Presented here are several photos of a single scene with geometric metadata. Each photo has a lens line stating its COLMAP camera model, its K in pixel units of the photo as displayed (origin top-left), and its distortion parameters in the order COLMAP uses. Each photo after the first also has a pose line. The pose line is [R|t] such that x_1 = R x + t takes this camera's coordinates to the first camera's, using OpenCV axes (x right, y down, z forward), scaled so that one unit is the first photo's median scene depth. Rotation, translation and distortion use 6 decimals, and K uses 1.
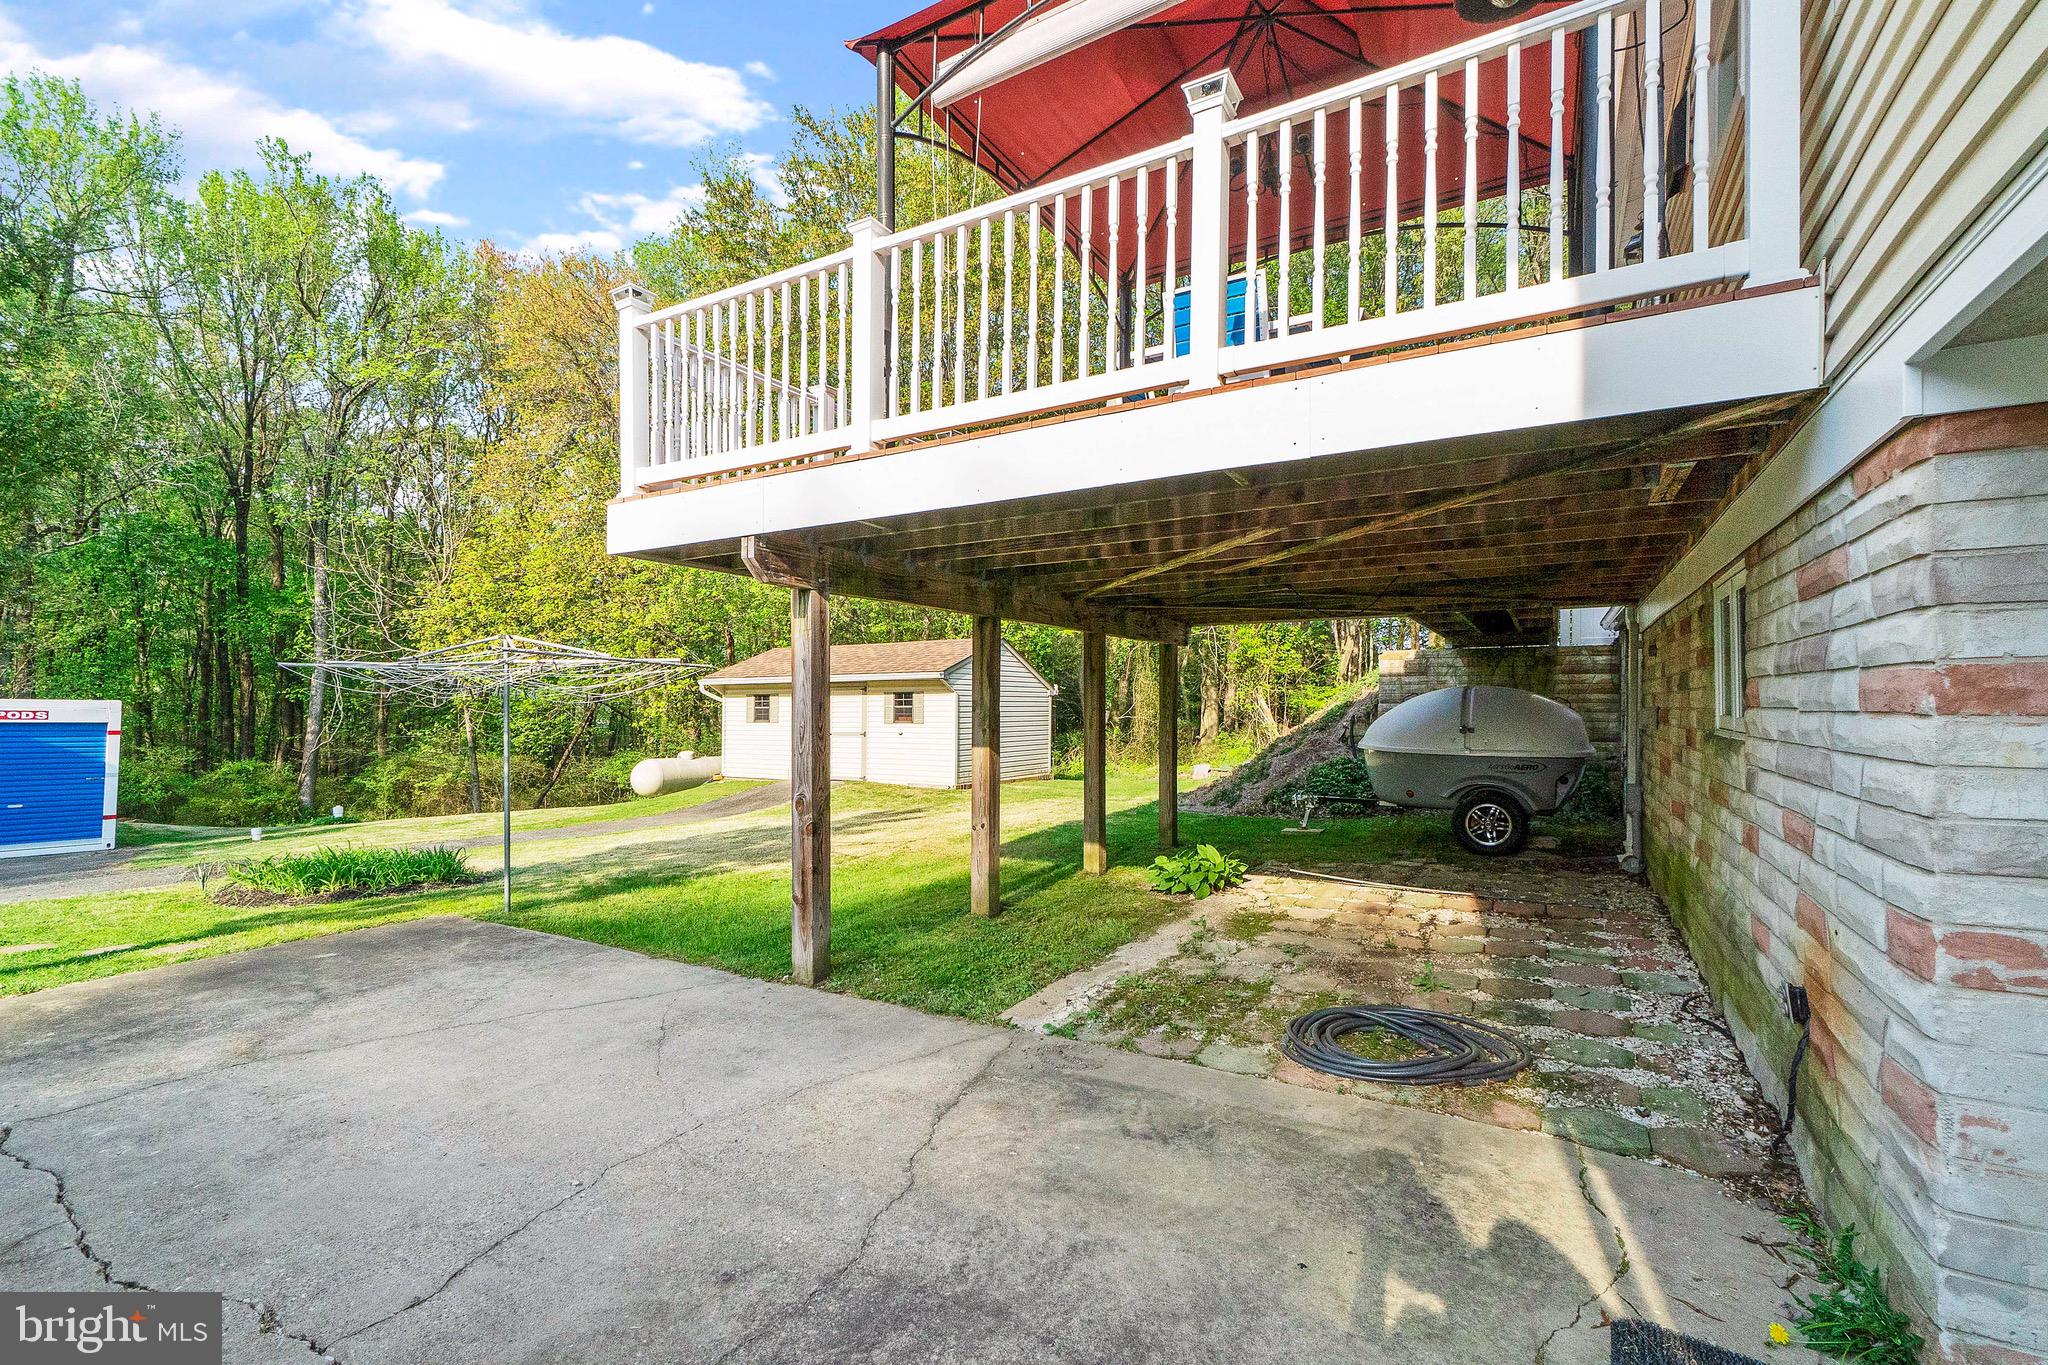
lens RADIAL K [[907.4, 0, 1024.0], [0, 907.4, 682.5], [0, 0, 1]] dist [-0.000649, 0.000236]
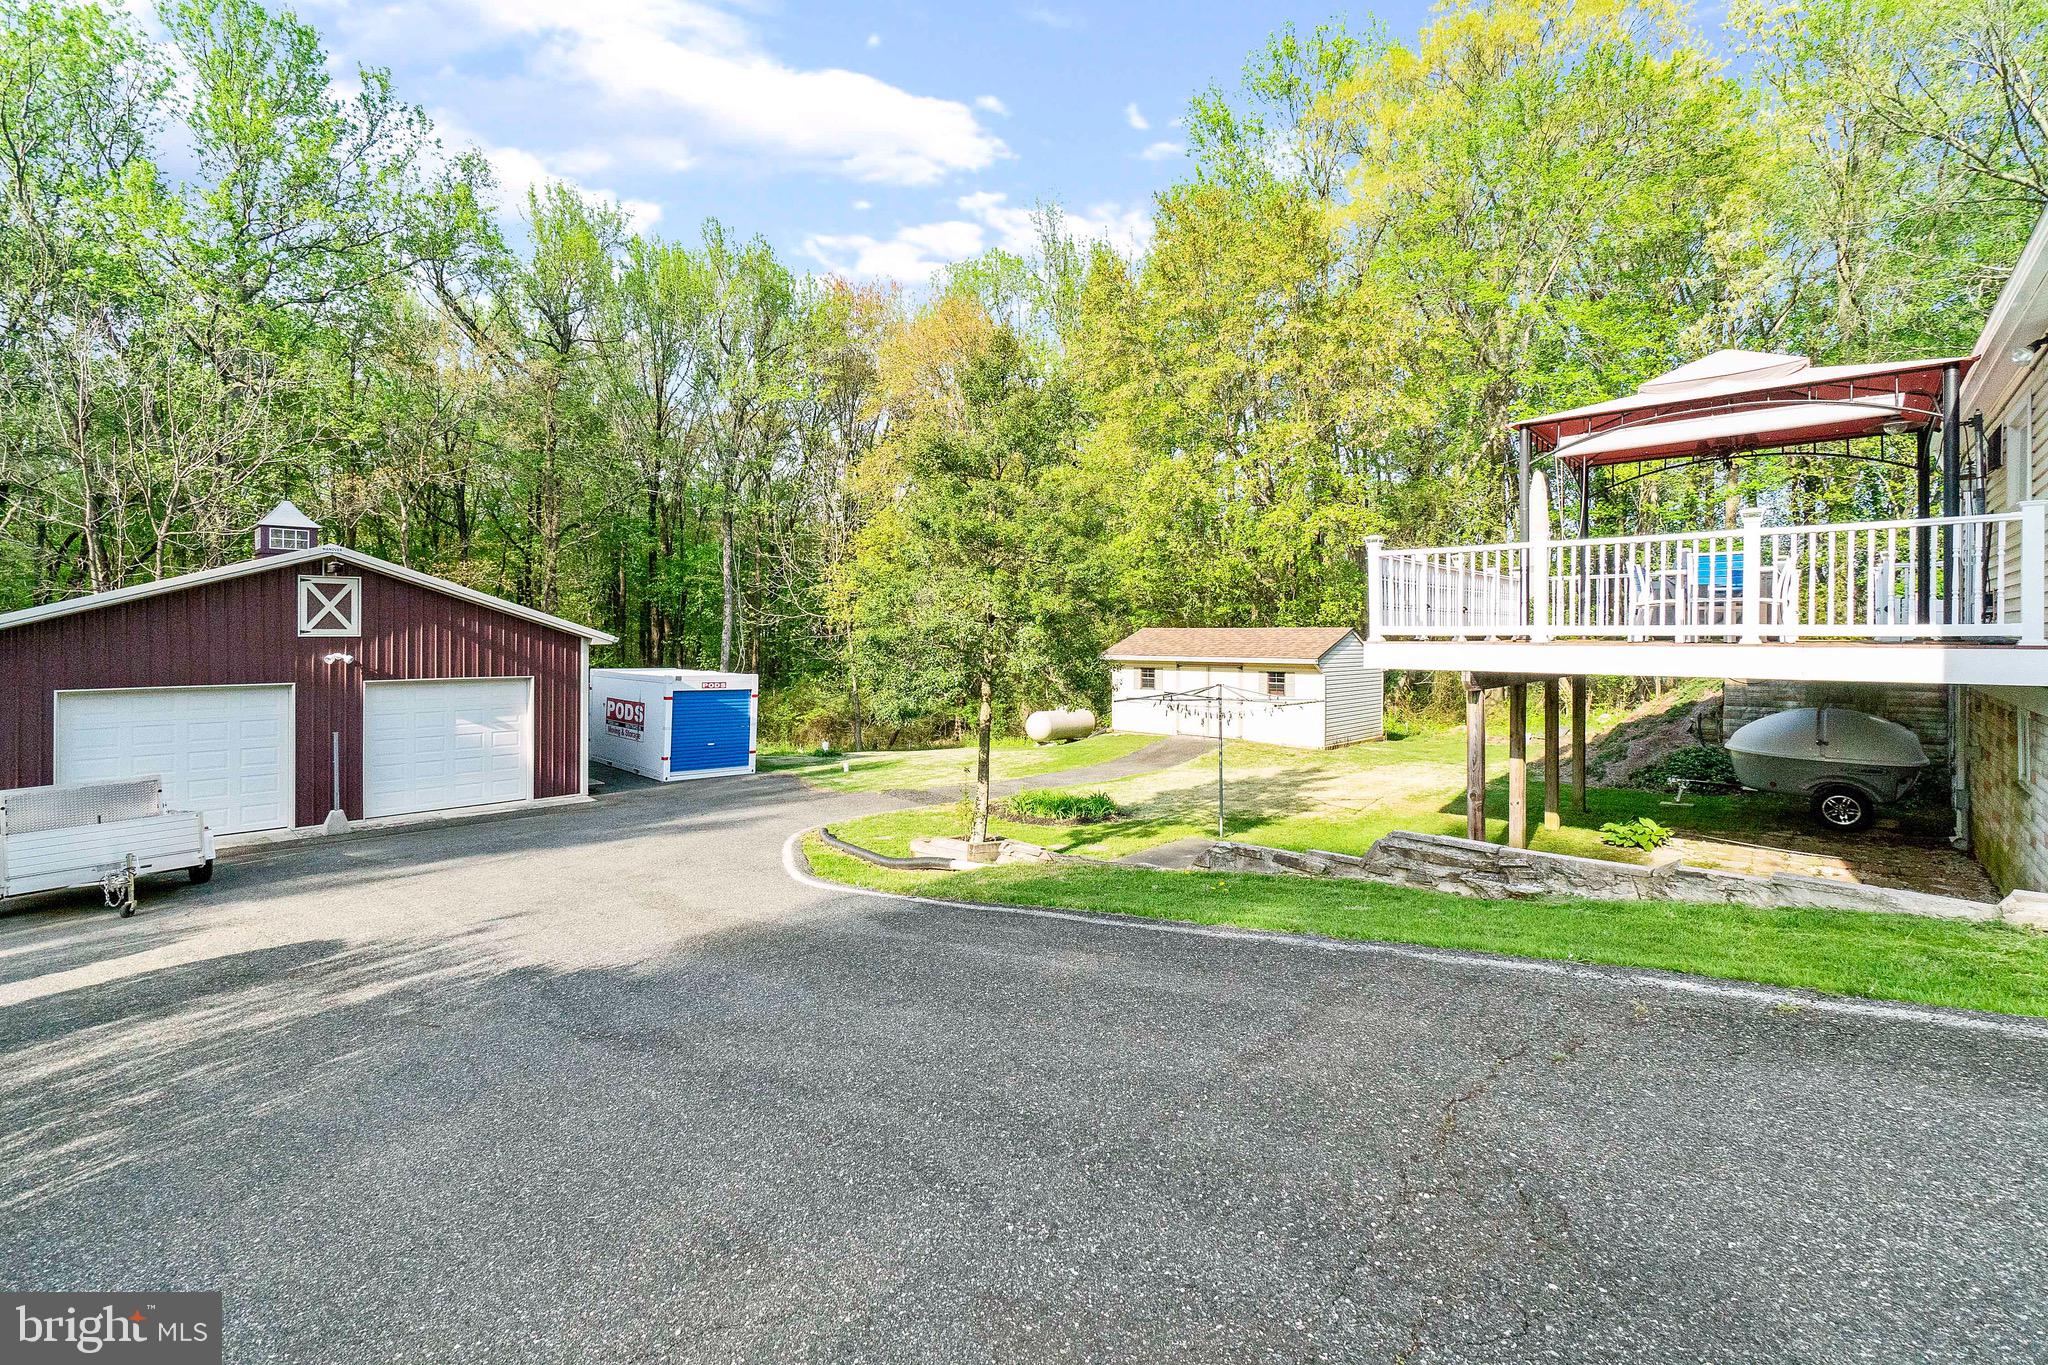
lens RADIAL K [[902.5, 0, 1008.7], [0, 902.5, 604.9], [0, 0, 1]] dist [-0.000097, 0.000369]
pose [[0.977121, -0.000053, -0.212686, -0.499712], [-0.000862, 0.999991, -0.004211, -0.169871], [0.212684, 0.004298, 0.977112, -0.720006]]
